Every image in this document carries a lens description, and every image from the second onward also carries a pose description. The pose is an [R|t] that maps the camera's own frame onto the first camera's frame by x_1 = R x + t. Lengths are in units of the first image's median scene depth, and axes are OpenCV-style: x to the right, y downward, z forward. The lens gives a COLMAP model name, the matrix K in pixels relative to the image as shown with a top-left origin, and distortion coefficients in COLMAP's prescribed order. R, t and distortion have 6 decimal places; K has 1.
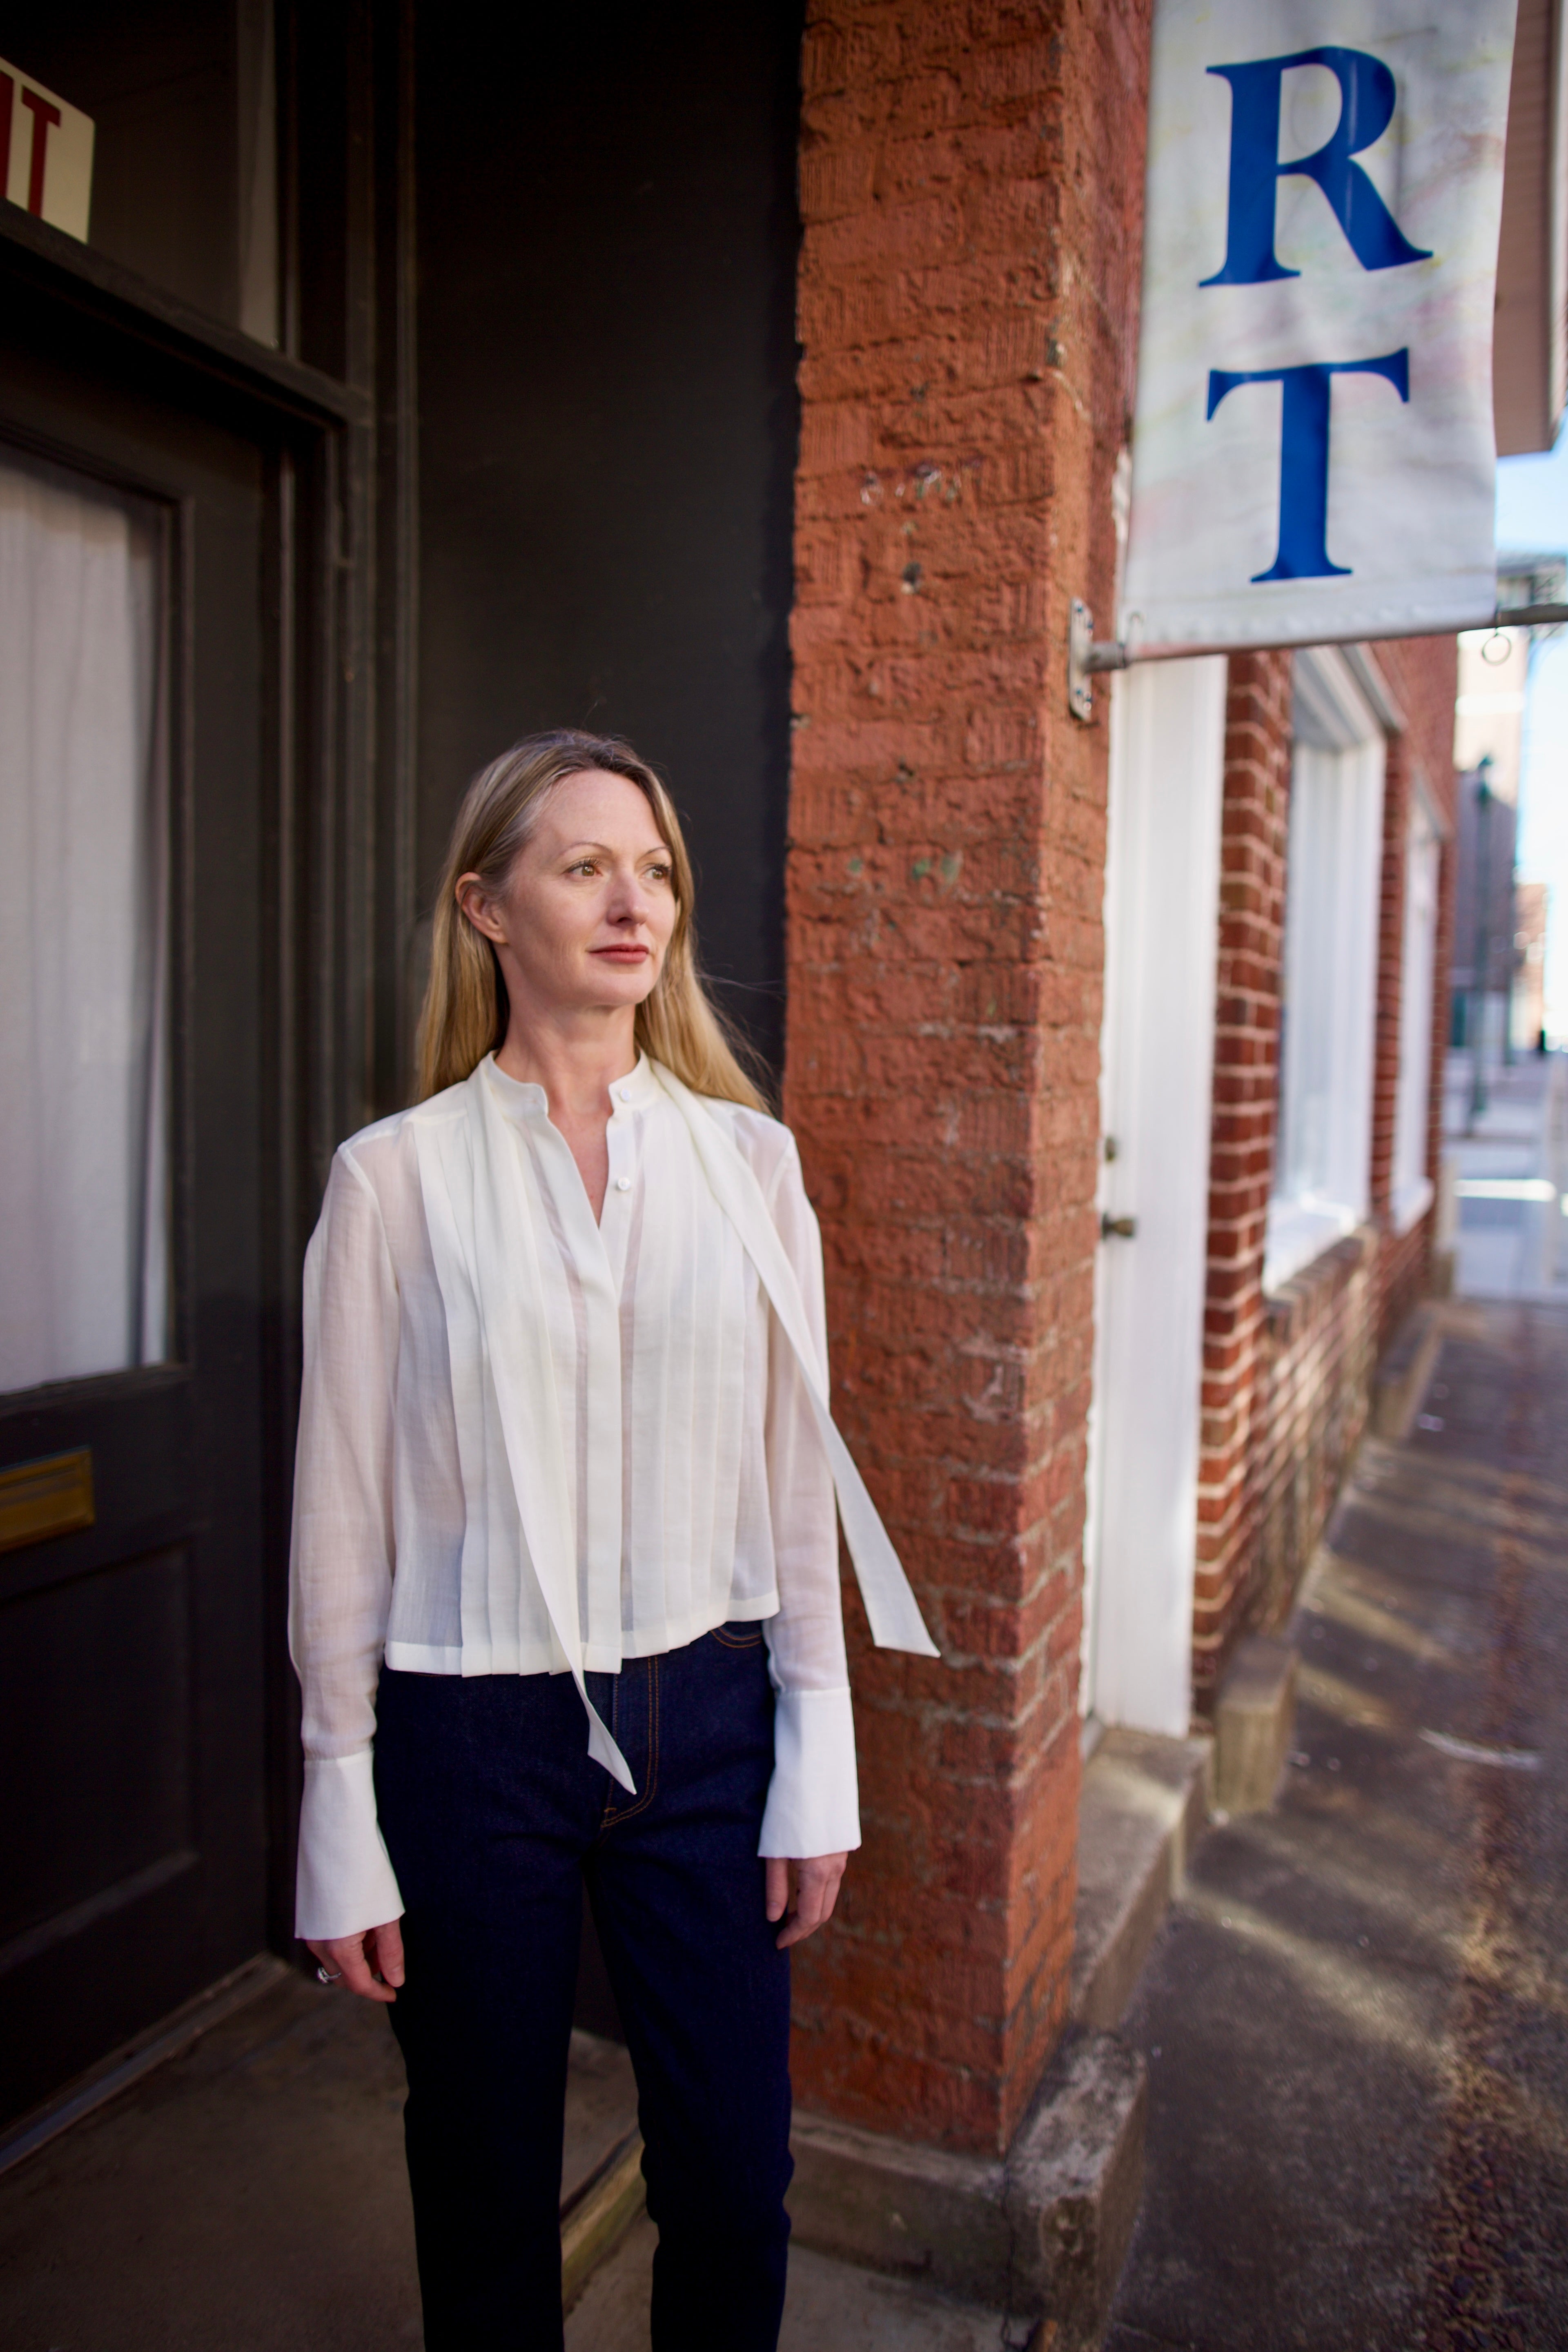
lens RADIAL K [[1778.1, 0, 784.0], [0, 1778.1, 1176.0], [0, 0, 1]] dist [-0.058105, 0.056497]
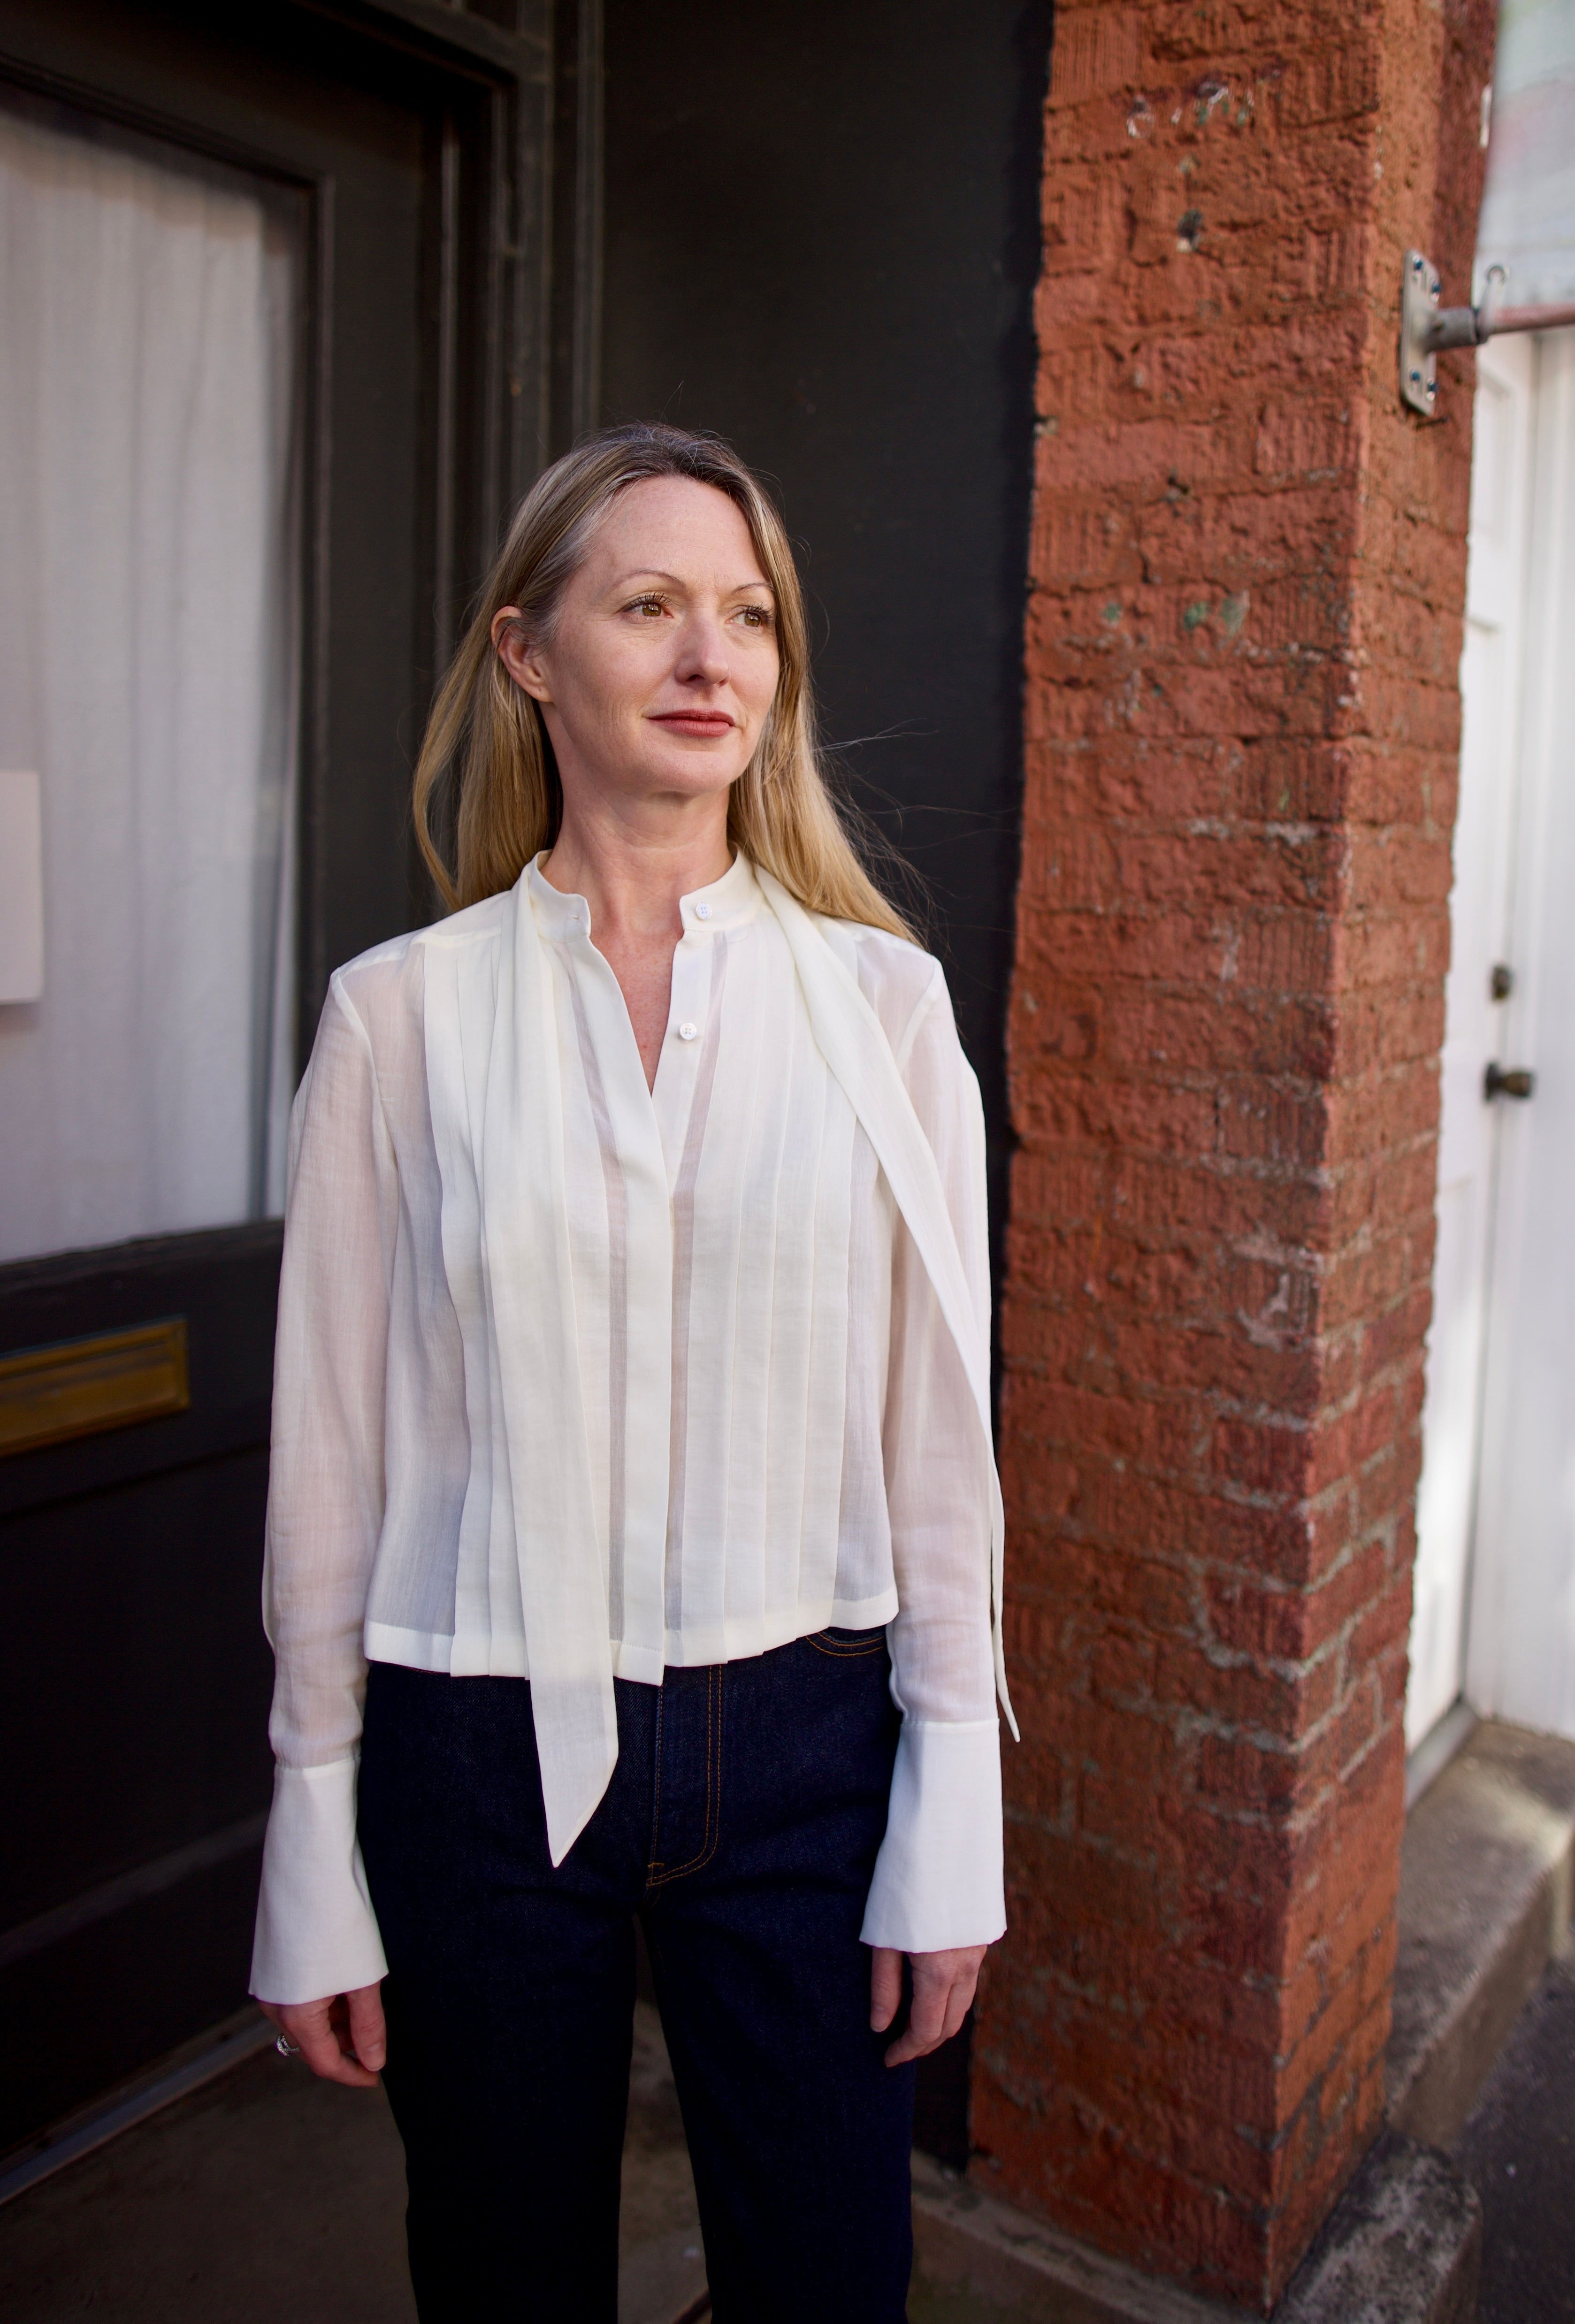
lens RADIAL K [[2001.4, 0, 852.0], [0, 2001.4, 999.1], [0, 0, 1]] dist [-0.056928, 0.057109]
pose [[0.983949, 0.024042, -0.176821, 0.087221], [-0.023256, 0.999708, 0.006520, -0.011158], [0.176926, -0.002303, 0.984222, 0.133906]]
